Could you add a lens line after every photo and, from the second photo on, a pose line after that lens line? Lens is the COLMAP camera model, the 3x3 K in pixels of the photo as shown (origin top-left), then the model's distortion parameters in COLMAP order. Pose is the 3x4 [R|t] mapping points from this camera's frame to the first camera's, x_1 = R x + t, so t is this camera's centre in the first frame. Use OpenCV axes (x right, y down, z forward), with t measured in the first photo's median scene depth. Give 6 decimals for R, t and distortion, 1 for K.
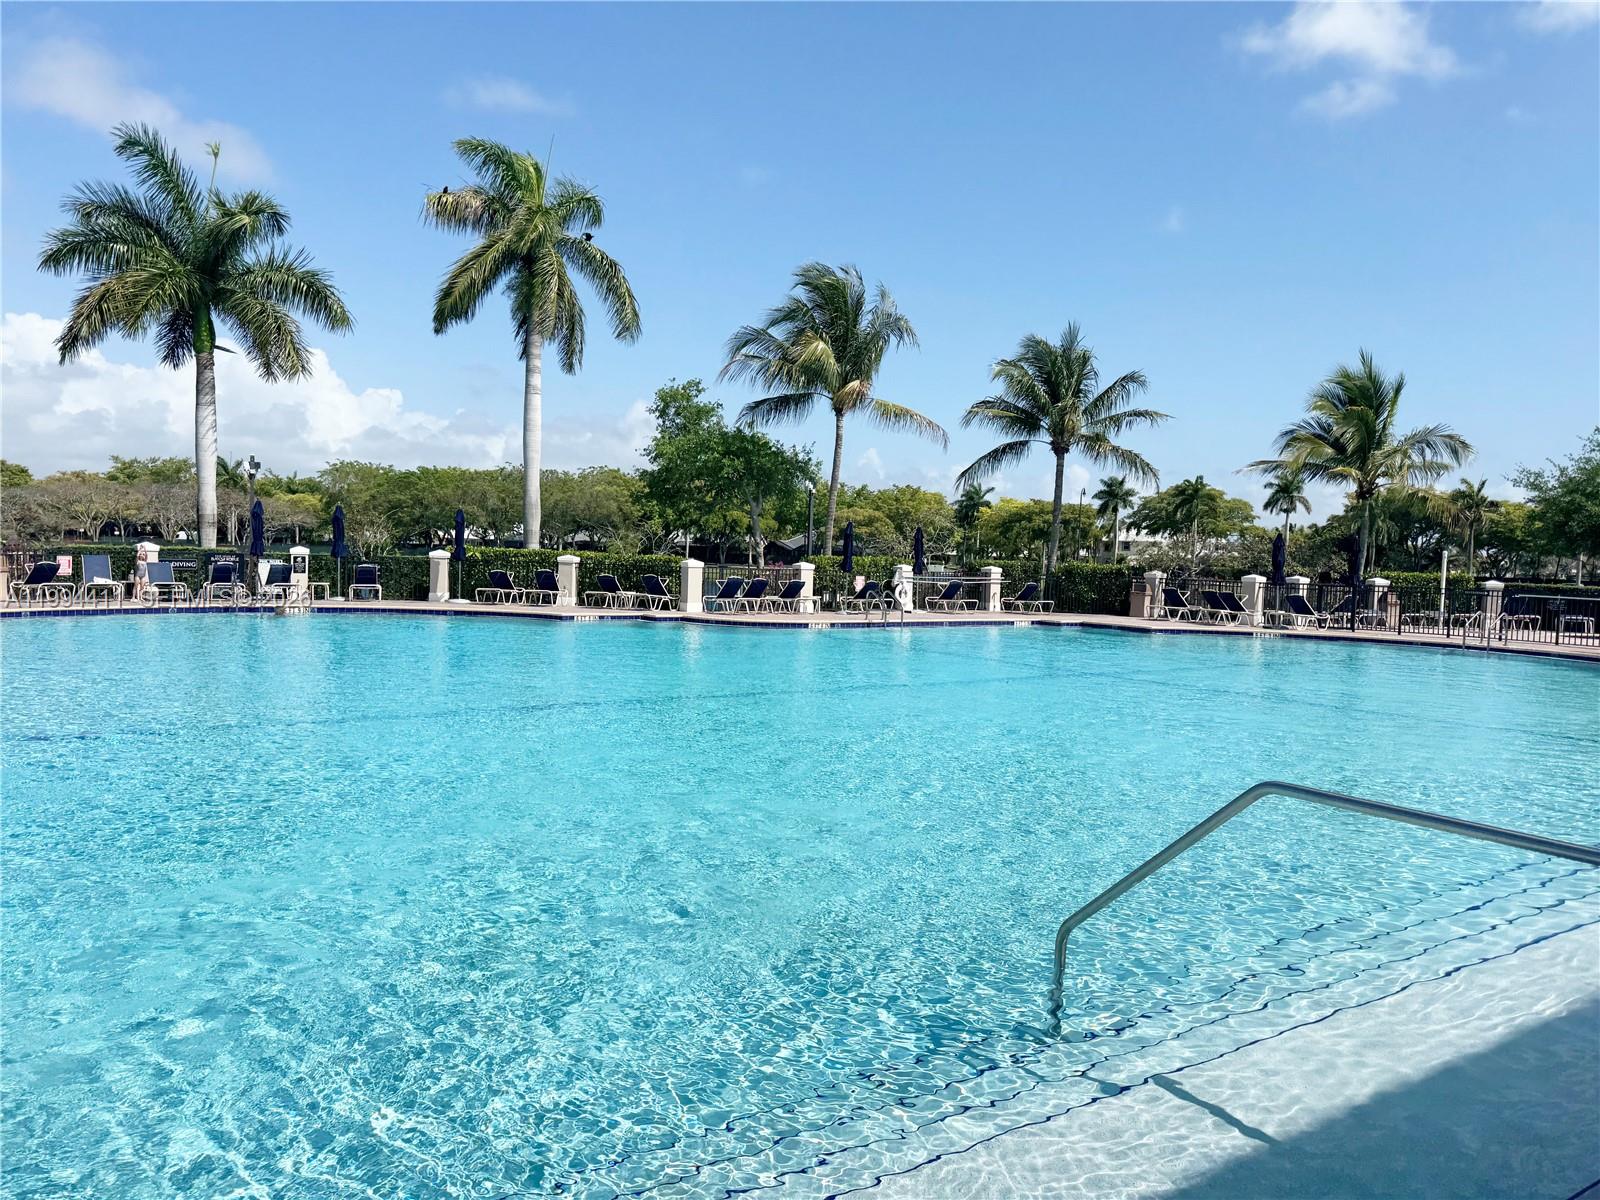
lens RADIAL K [[1126.5, 0, 800.0], [0, 1126.5, 600.0], [0, 0, 1]] dist [-0.000559, -0.001938]
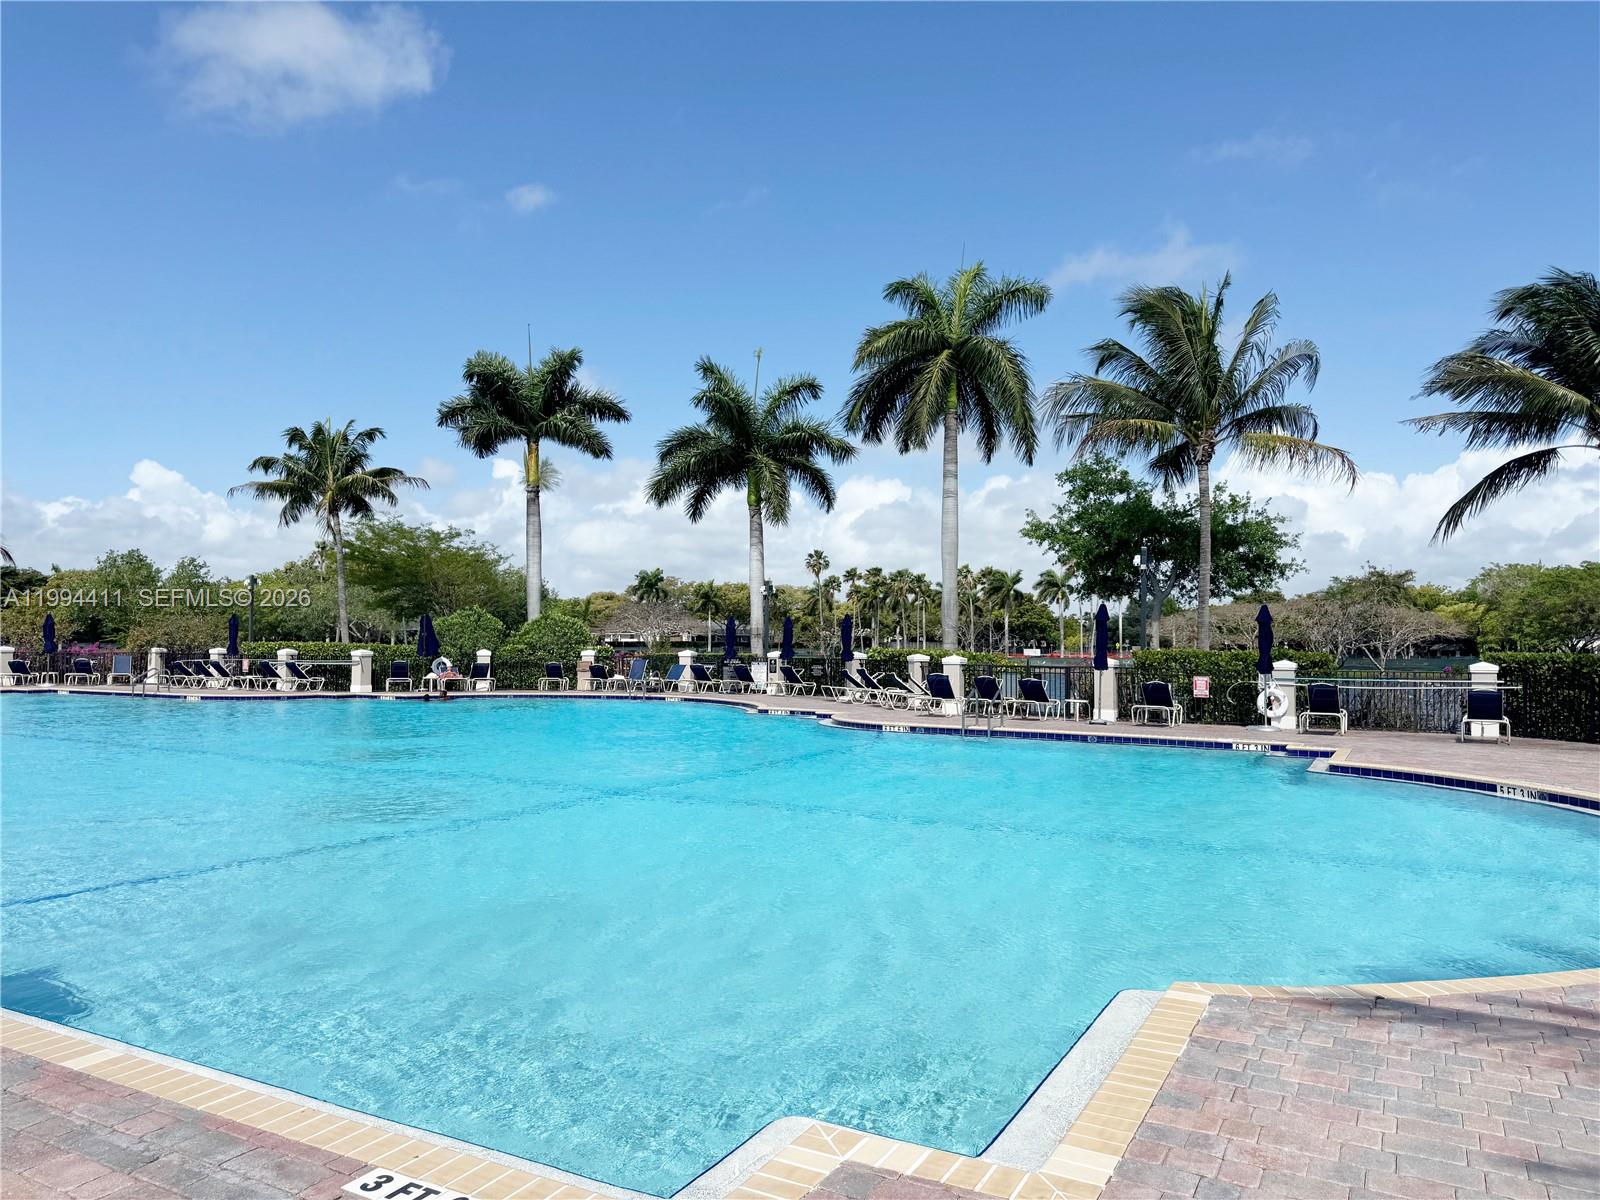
lens RADIAL K [[1126.5, 0, 800.0], [0, 1126.5, 600.0], [0, 0, 1]] dist [-0.000559, -0.001938]
pose [[0.444889, -0.061021, -0.893505, 0.143511], [-0.032749, 0.995900, -0.084320, -0.000080], [0.894987, 0.066775, 0.441067, 0.102440]]
